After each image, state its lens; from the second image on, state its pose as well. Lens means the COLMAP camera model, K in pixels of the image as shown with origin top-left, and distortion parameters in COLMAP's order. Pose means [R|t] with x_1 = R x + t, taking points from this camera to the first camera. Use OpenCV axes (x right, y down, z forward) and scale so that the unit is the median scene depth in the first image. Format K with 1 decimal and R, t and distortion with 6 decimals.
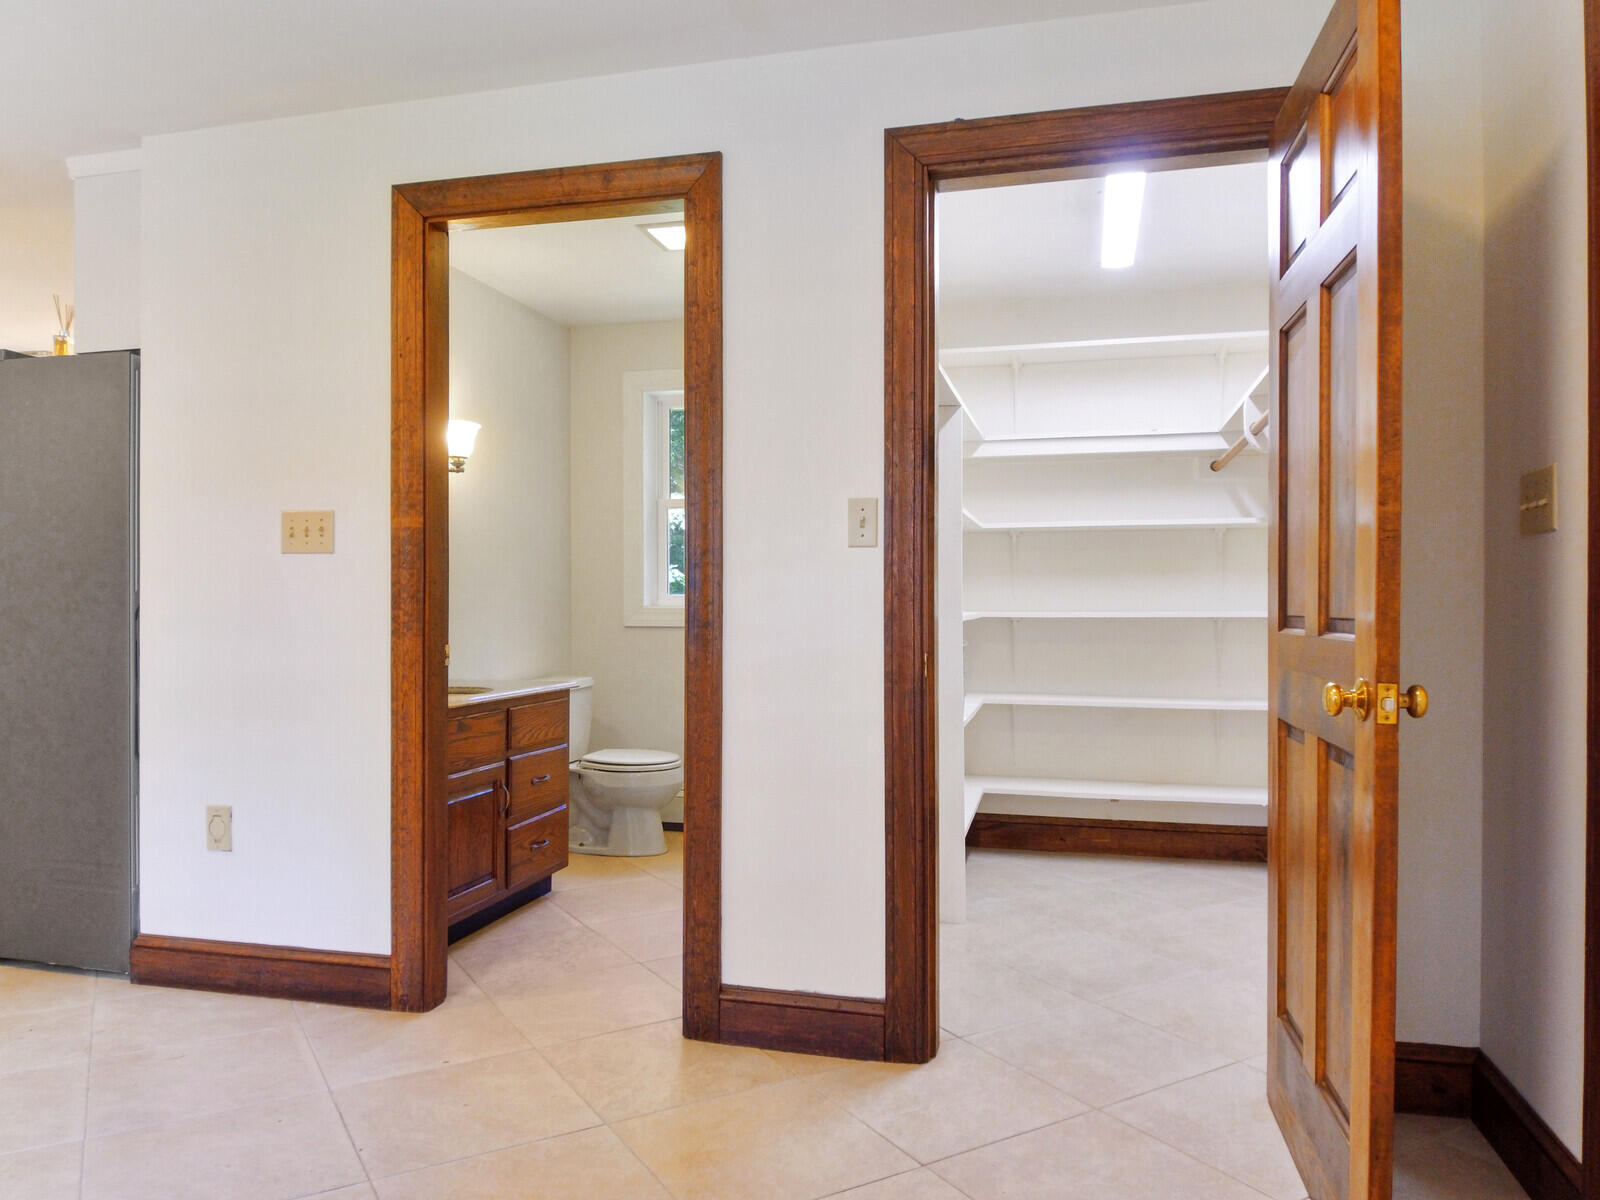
lens RADIAL K [[1156.8, 0, 800.0], [0, 1156.8, 600.0], [0, 0, 1]] dist [0.036689, 0.000631]
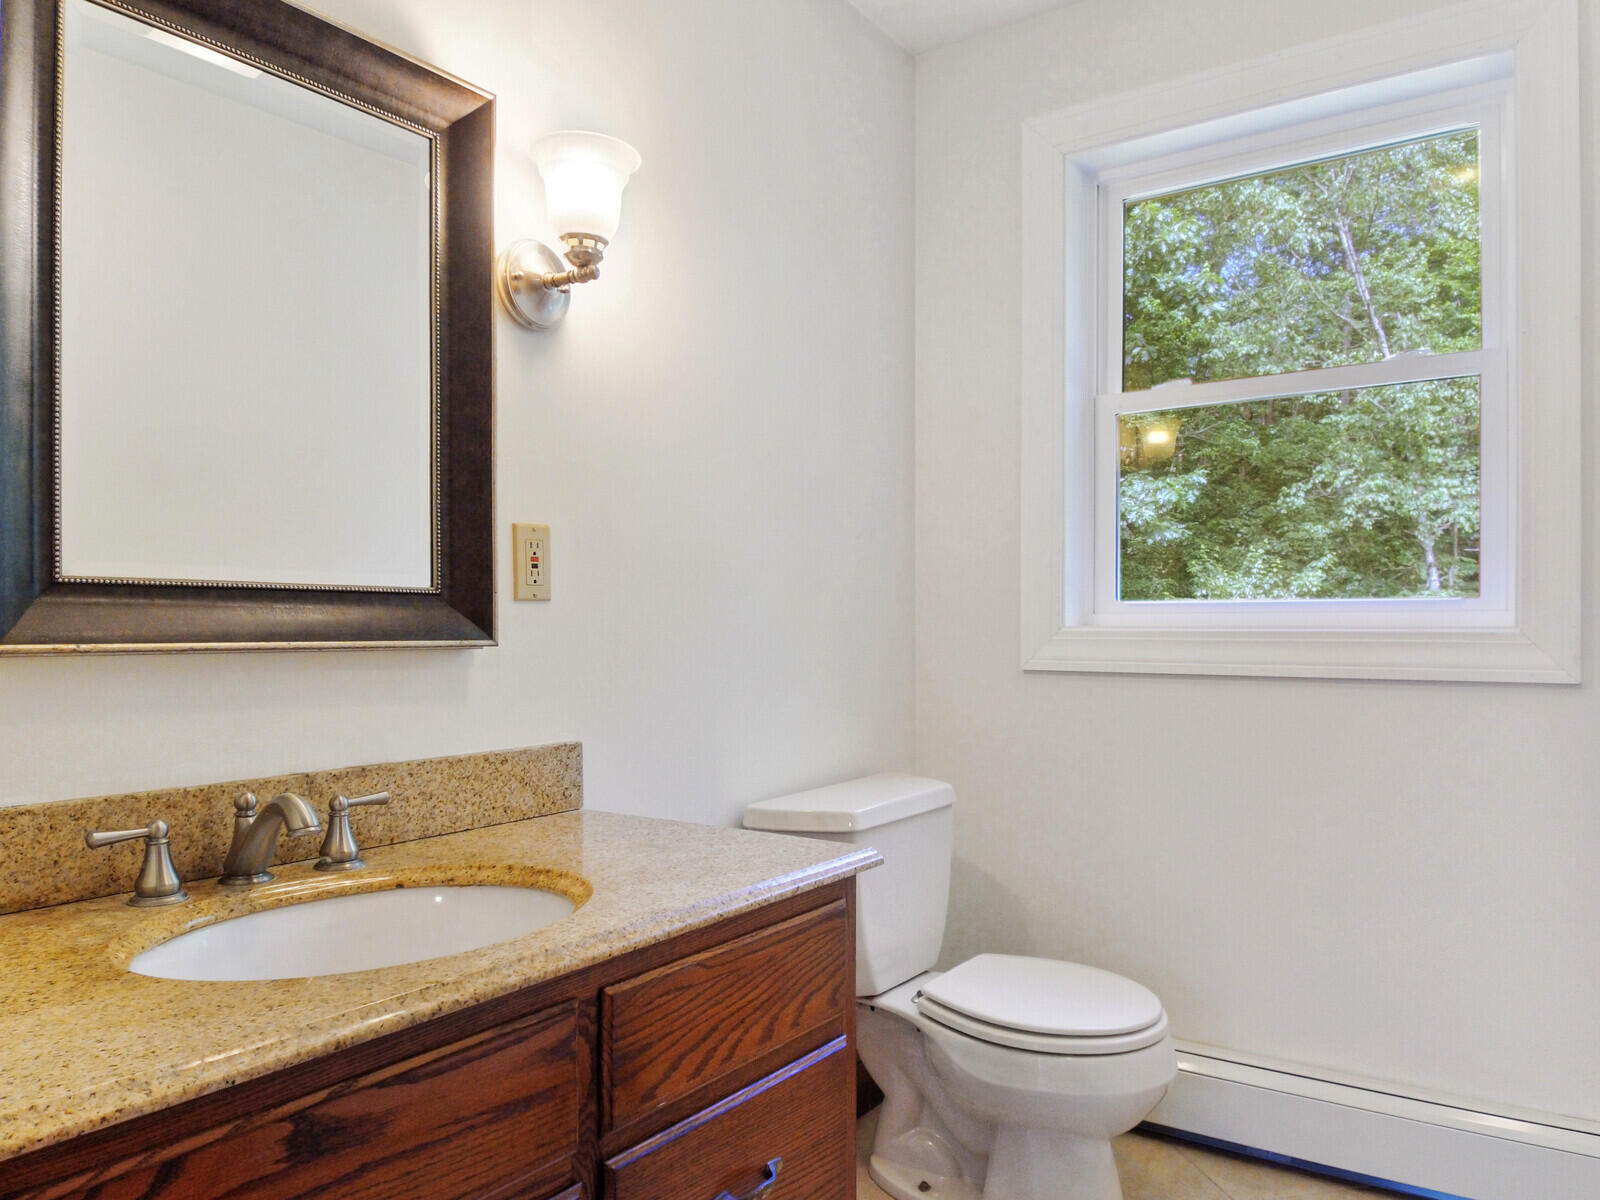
lens RADIAL K [[1156.8, 0, 800.0], [0, 1156.8, 600.0], [0, 0, 1]] dist [0.036689, 0.000631]
pose [[0.938601, -0.003003, -0.344992, -0.098924], [-0.002536, 0.999875, -0.015605, 0.001659], [0.344996, 0.015522, 0.938476, 0.693402]]
